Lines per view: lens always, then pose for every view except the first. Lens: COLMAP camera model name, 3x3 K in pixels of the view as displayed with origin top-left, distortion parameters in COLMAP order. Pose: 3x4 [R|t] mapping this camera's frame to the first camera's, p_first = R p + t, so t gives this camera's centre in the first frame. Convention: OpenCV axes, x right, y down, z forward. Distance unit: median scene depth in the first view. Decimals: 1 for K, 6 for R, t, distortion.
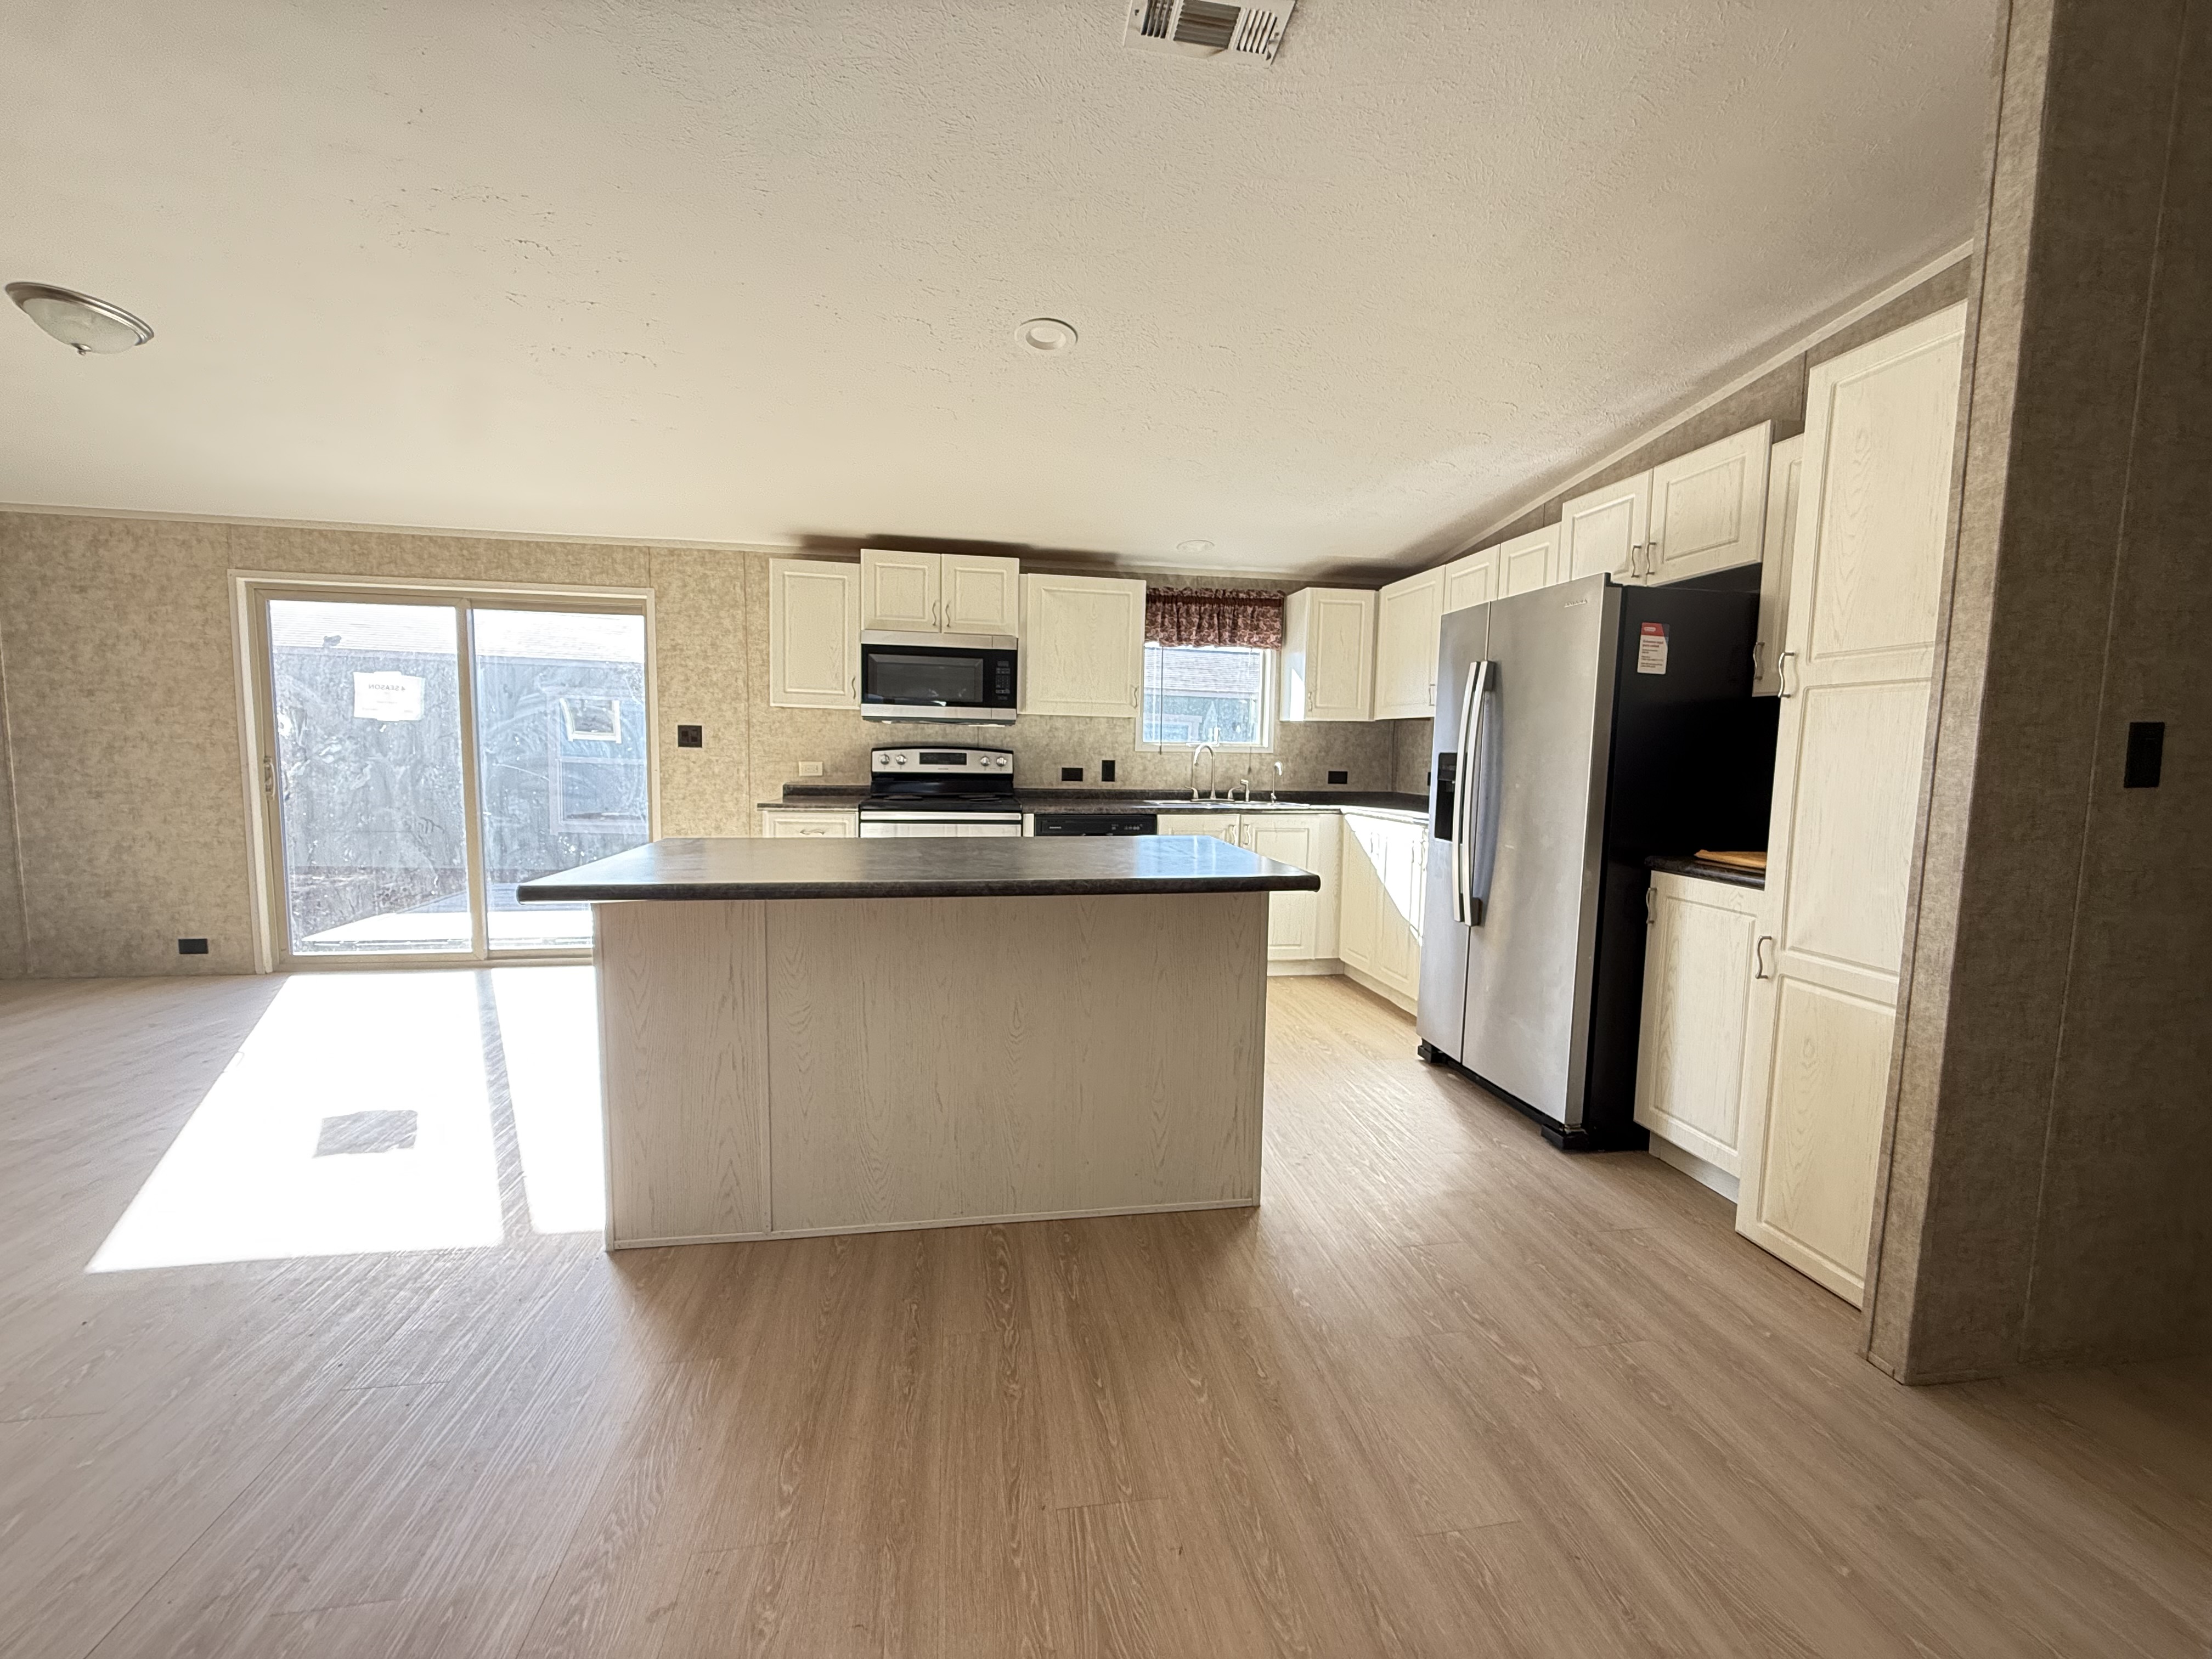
lens RADIAL K [[878.6, 0, 1099.2], [0, 878.6, 826.4], [0, 0, 1]] dist [-0.003314, -0.000486]
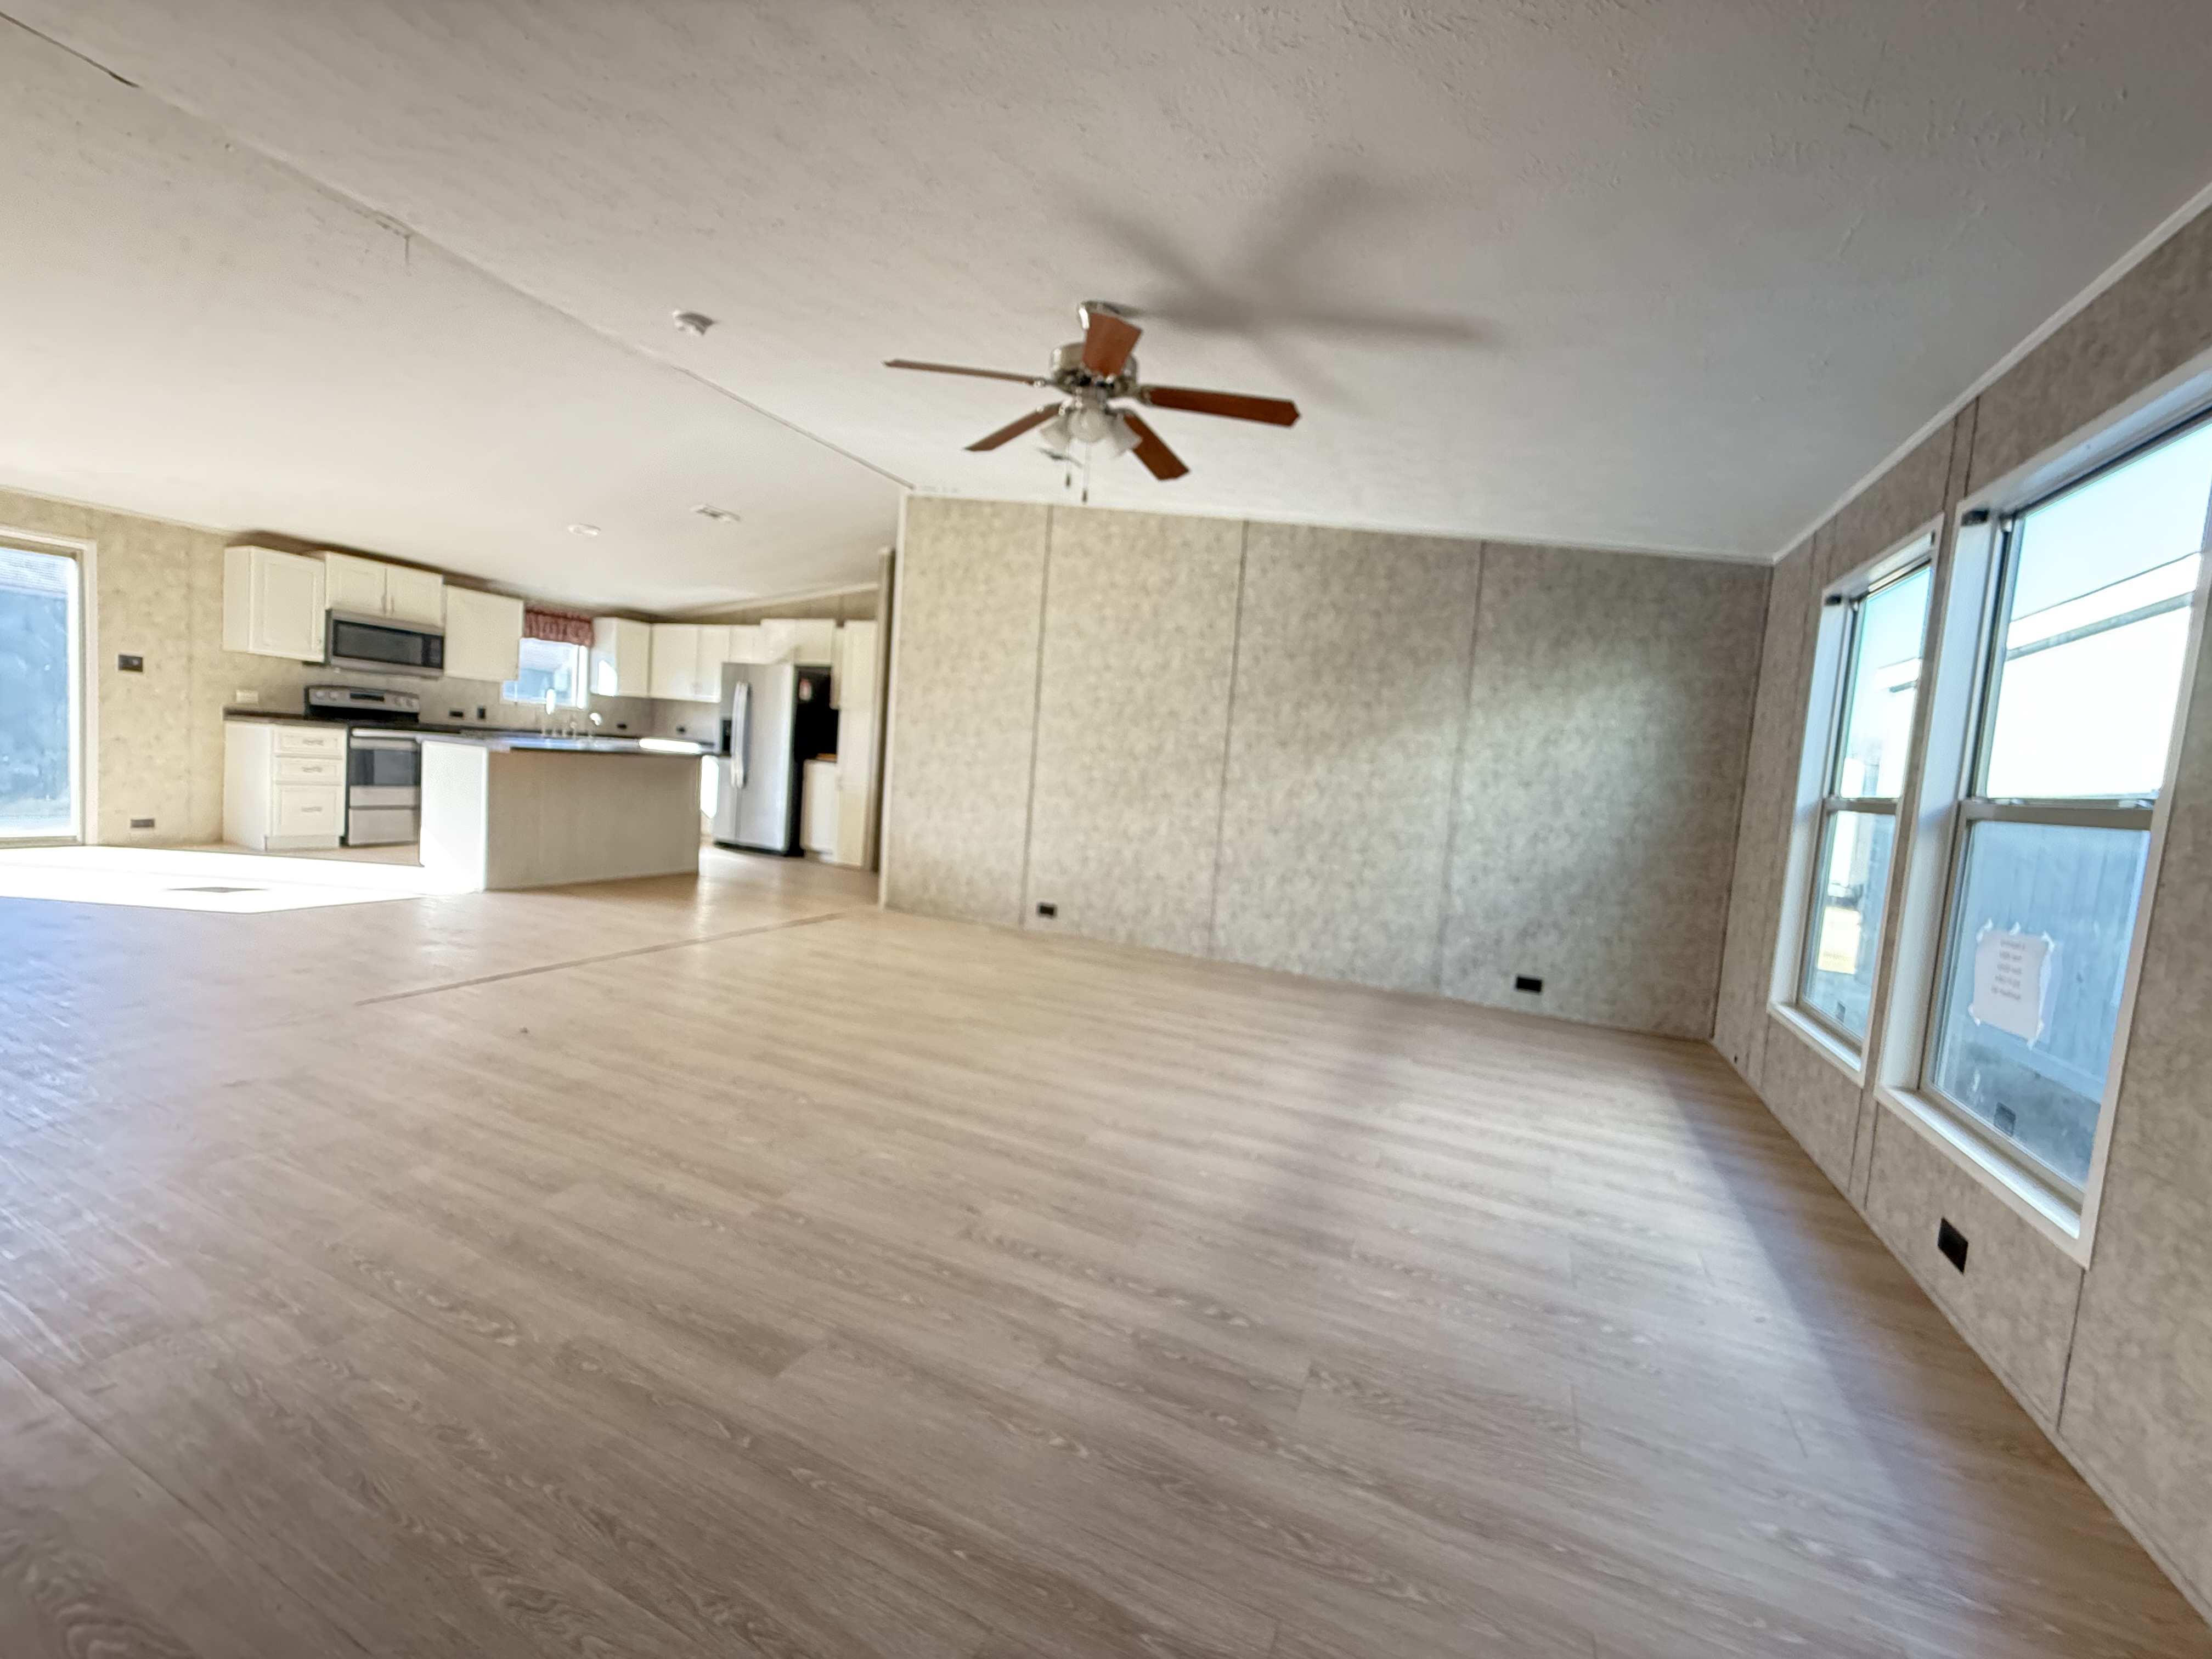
lens RADIAL K [[878.6, 0, 1104.6], [0, 878.6, 826.7], [0, 0, 1]] dist [-0.003314, -0.000486]
pose [[0.557151, -0.036253, 0.829620, -0.726179], [0.006394, 0.999204, 0.039370, 0.089882], [-0.830387, -0.016631, 0.556939, -0.857187]]
